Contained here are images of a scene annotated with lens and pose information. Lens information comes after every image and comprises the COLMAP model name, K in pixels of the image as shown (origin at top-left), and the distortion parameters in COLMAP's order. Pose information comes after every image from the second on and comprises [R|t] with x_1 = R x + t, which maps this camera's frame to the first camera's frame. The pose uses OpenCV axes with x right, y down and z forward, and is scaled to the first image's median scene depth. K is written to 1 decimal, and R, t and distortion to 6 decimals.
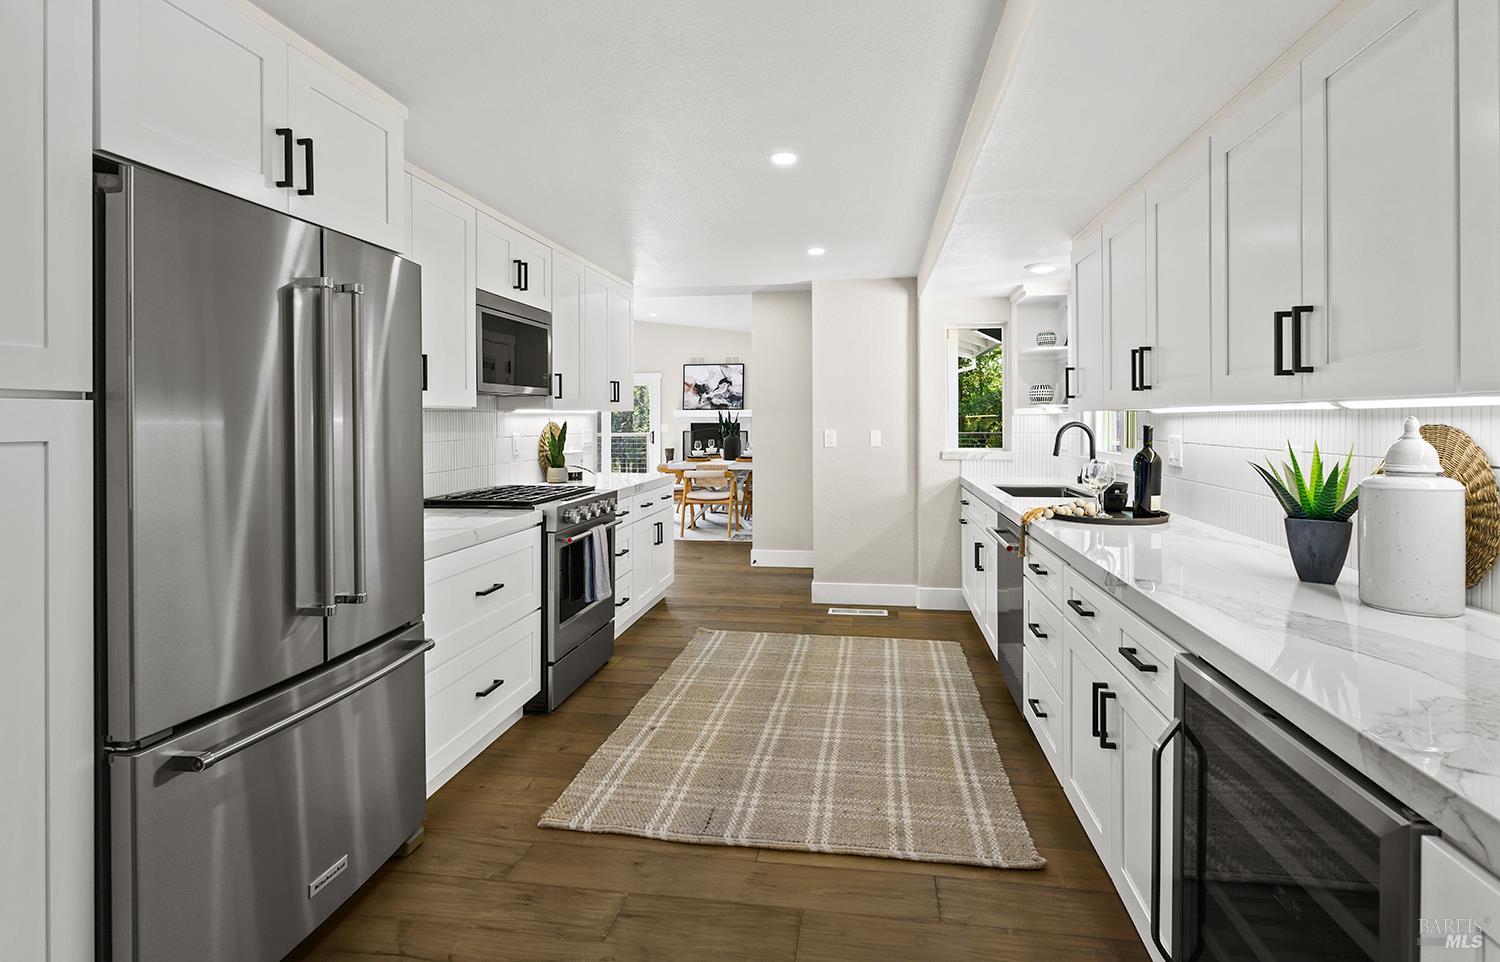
lens RADIAL K [[723.8, 0, 751.2], [0, 723.8, 421.2], [0, 0, 1]] dist [0.000198, 0.000008]
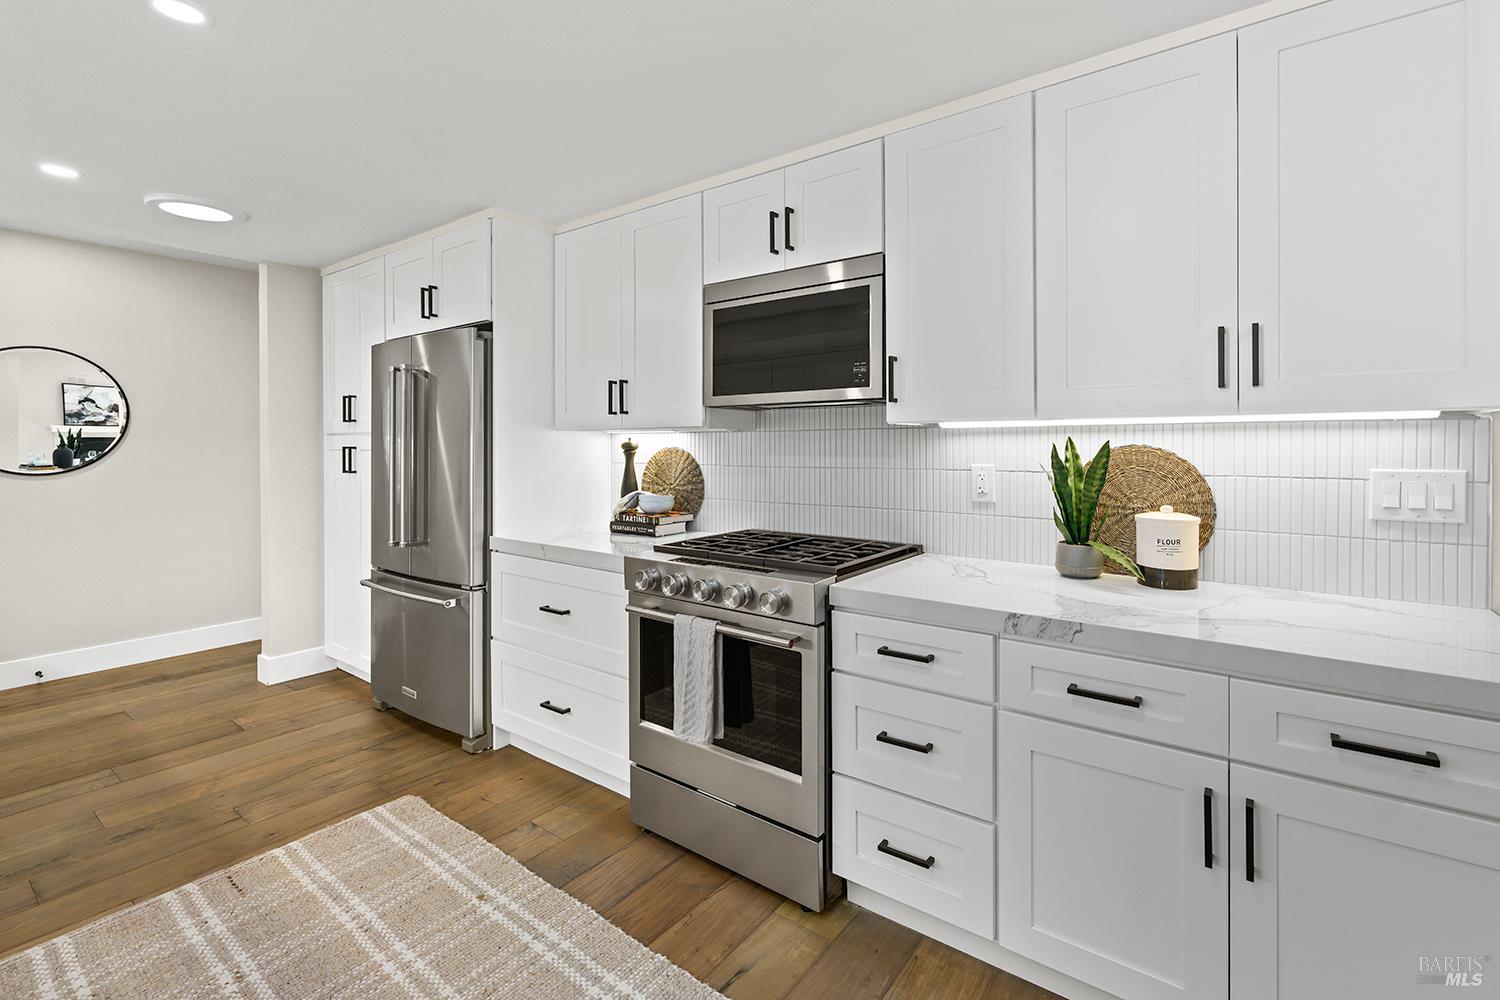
lens RADIAL K [[663.7, 0, 800.4], [0, 663.7, 443.9], [0, 0, 1]] dist [-0.001030, 0.000097]
pose [[-0.433709, 0.011273, -0.900982, 0.167409], [0.004625, 0.999936, 0.010285, -0.003820], [0.901041, 0.000293, -0.433734, 0.887443]]
